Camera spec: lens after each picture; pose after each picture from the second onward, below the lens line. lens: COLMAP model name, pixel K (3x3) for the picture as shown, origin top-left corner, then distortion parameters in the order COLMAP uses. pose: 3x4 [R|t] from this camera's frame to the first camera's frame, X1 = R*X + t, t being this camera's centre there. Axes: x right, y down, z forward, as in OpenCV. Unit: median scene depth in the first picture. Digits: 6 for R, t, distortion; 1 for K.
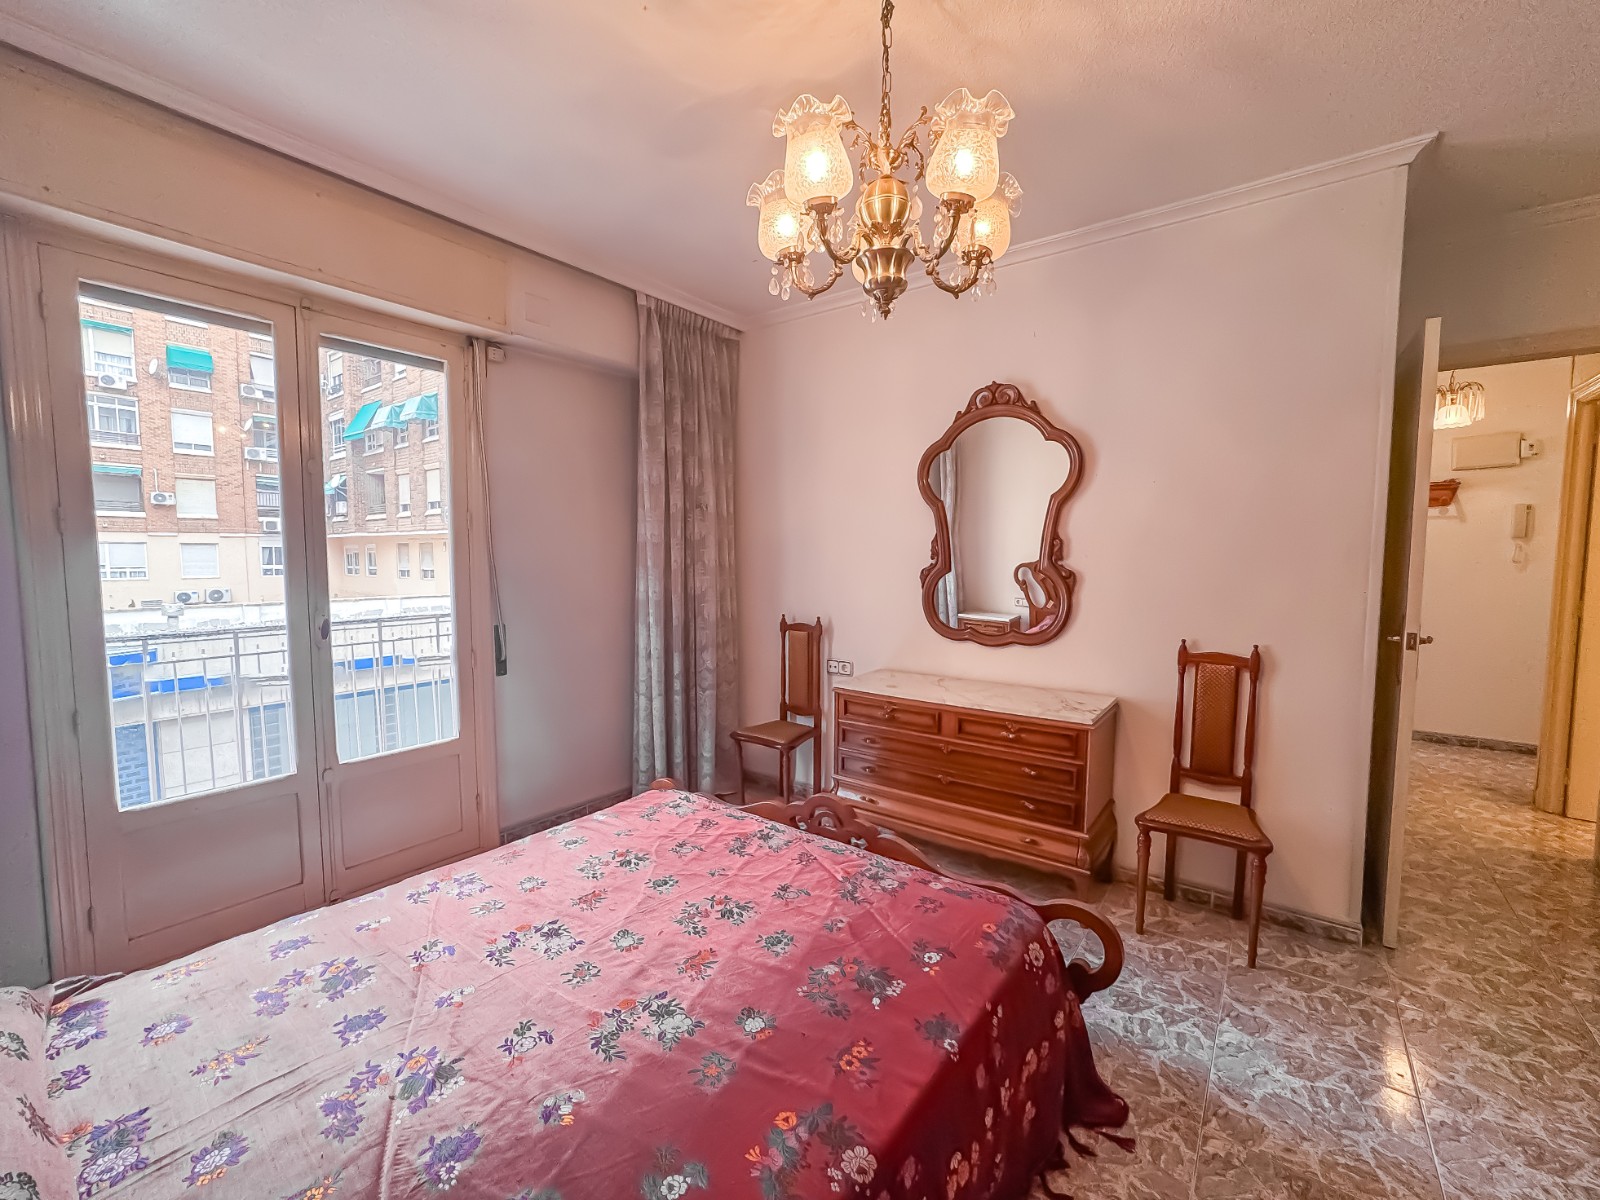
lens RADIAL K [[653.6, 0, 802.7], [0, 653.6, 602.6], [0, 0, 1]] dist [-0.038629, 0.016866]
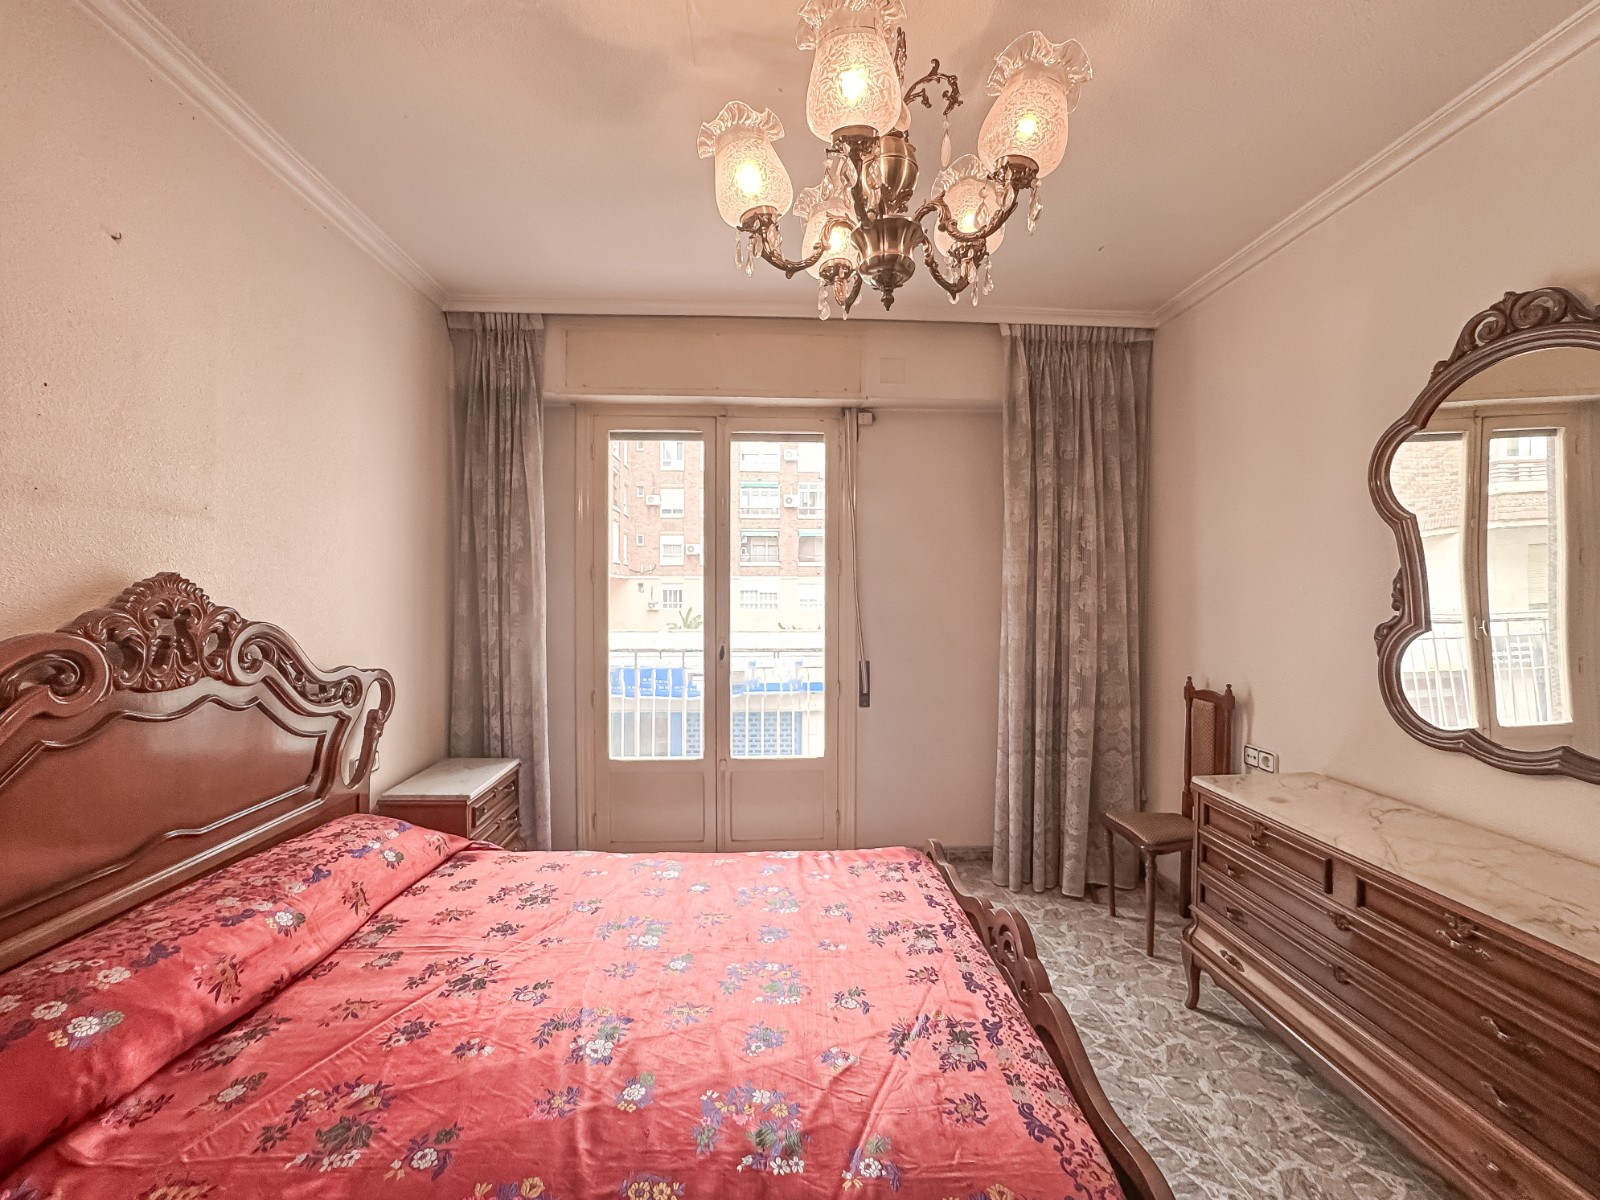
lens RADIAL K [[653.6, 0, 802.7], [0, 653.6, 602.6], [0, 0, 1]] dist [-0.038629, 0.016866]
pose [[0.654521, 0.013372, -0.755926, 0.316997], [-0.058605, 0.997733, -0.033093, -0.022247], [0.753769, 0.065961, 0.653820, 0.202721]]
